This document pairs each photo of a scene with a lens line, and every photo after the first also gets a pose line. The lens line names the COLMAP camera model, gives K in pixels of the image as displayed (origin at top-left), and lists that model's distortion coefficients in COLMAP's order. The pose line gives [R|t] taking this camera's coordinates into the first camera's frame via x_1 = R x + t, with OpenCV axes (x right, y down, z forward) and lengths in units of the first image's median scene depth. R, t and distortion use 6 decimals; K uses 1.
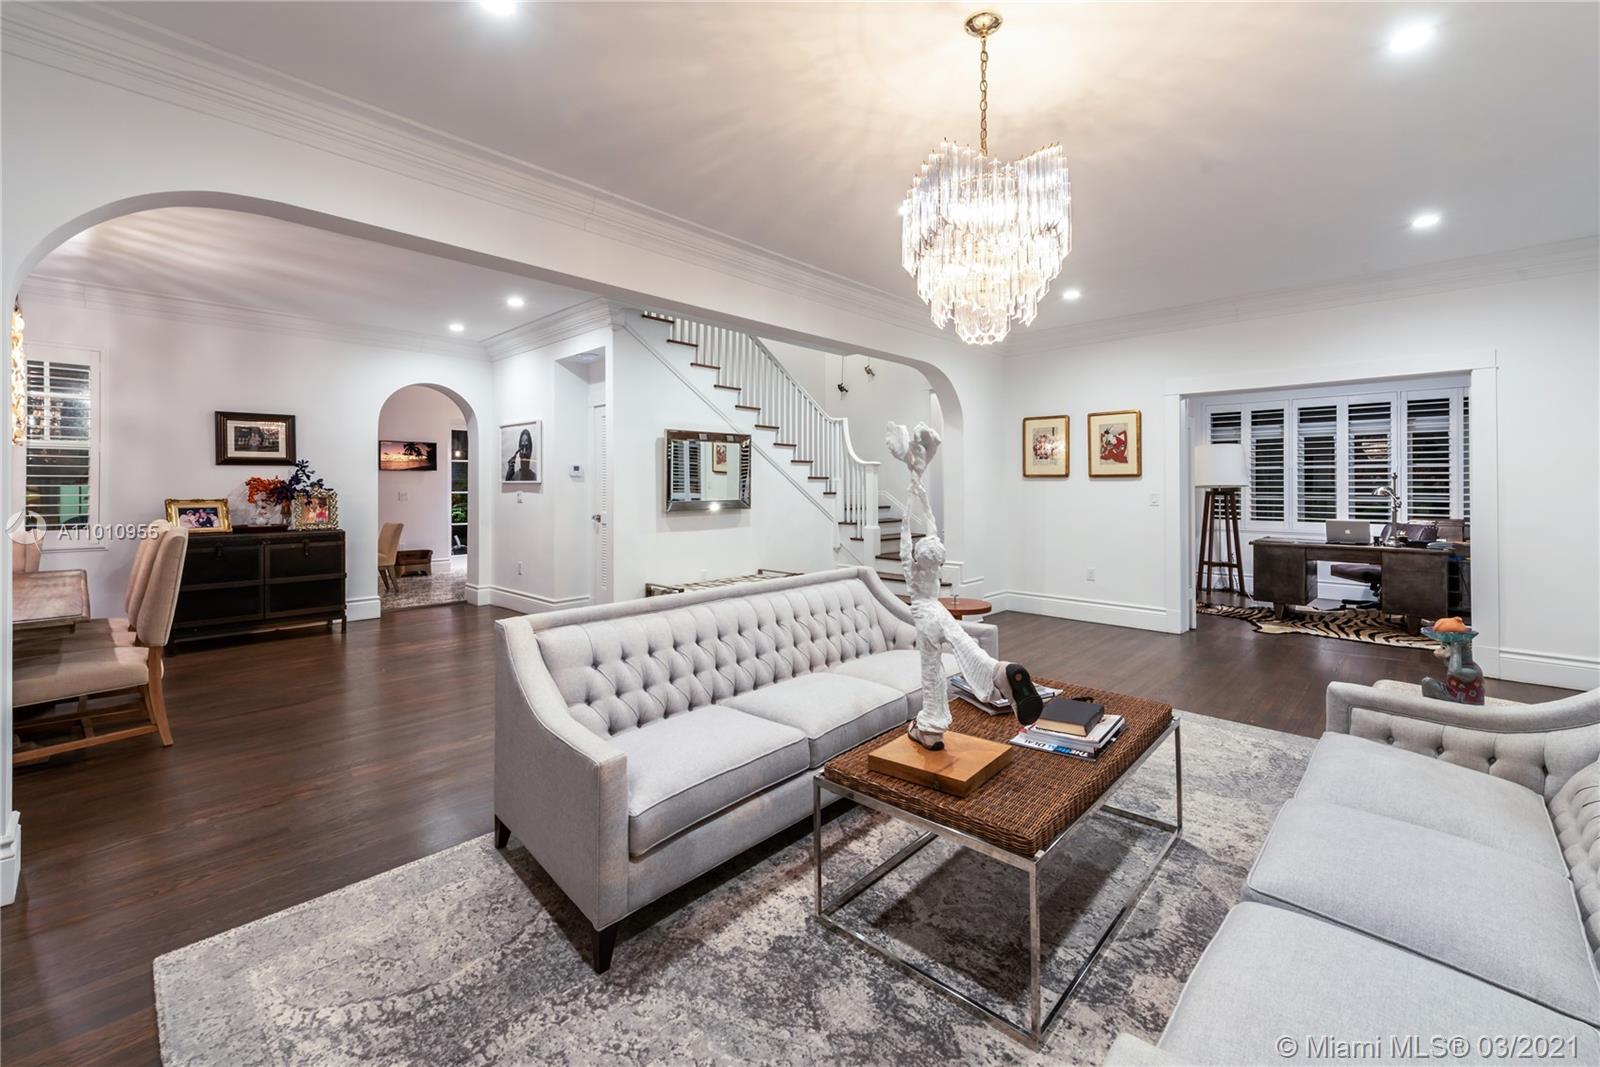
lens RADIAL K [[668.2, 0, 811.1], [0, 668.2, 497.1], [0, 0, 1]] dist [-0.000377, -0.000100]
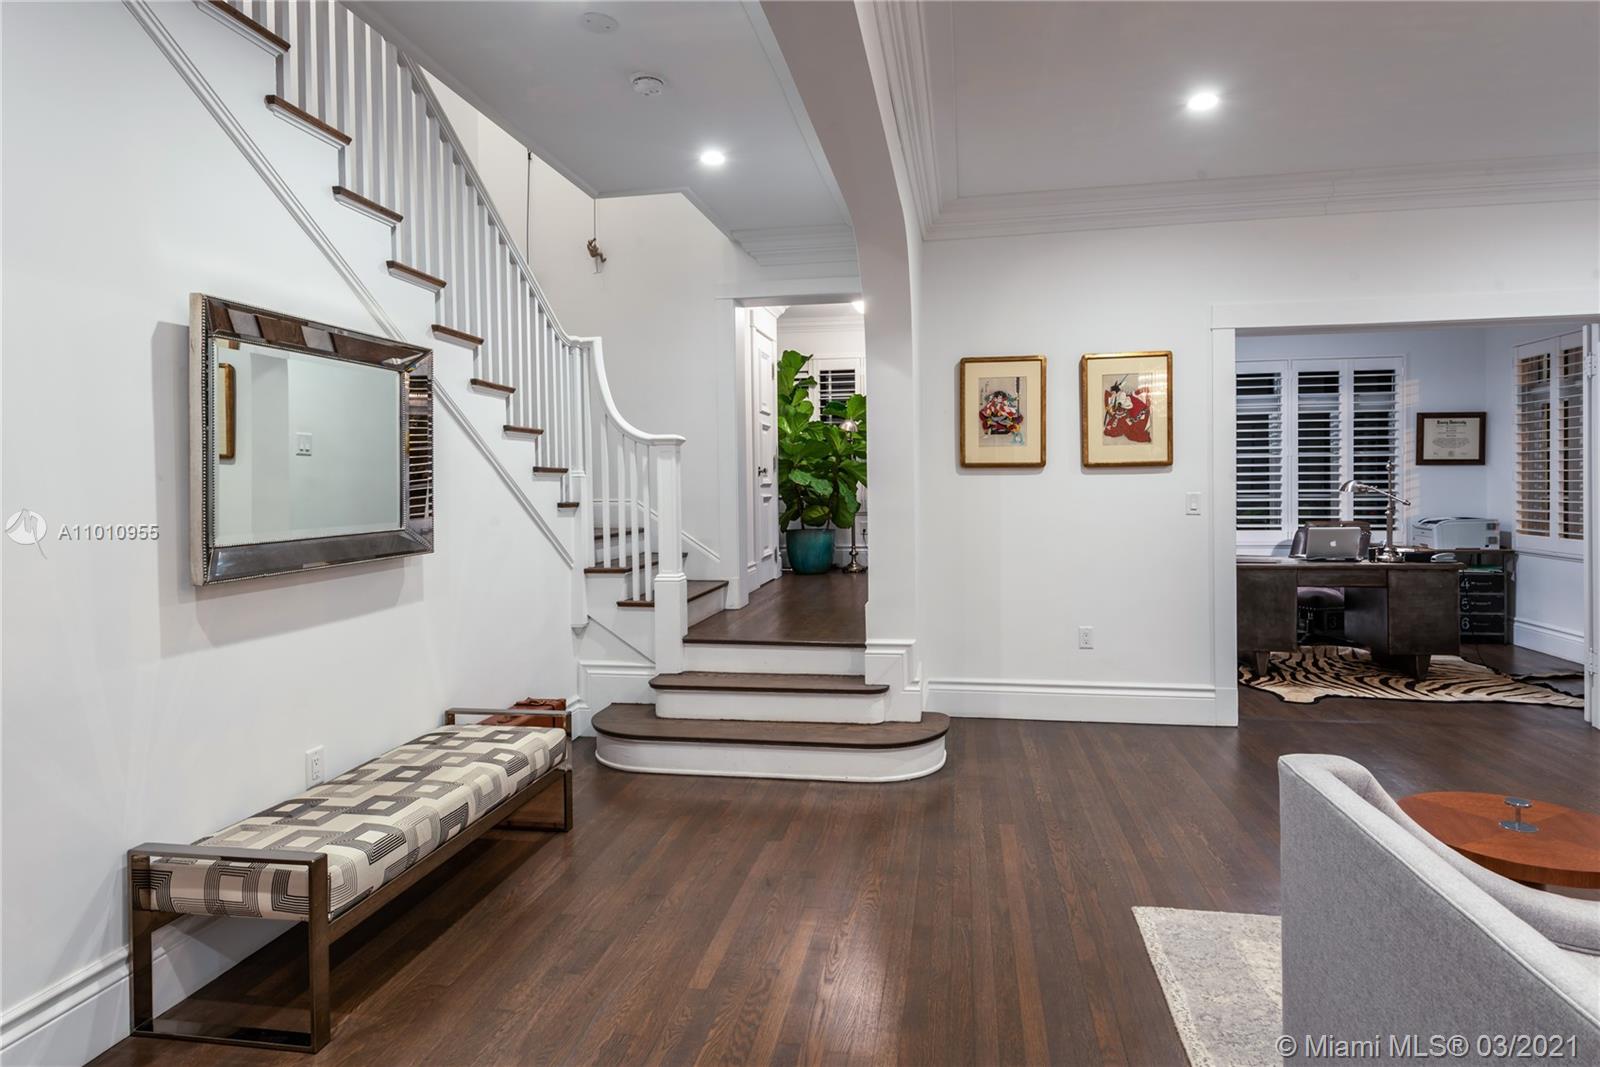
lens RADIAL K [[882.1, 0, 800.0], [0, 882.1, 533.5], [0, 0, 1]] dist [-0.002535, -0.000632]
pose [[0.840544, -0.038825, 0.540350, -0.189142], [0.019060, 0.998930, 0.042126, -0.009929], [-0.541408, -0.025109, 0.840385, 0.498536]]
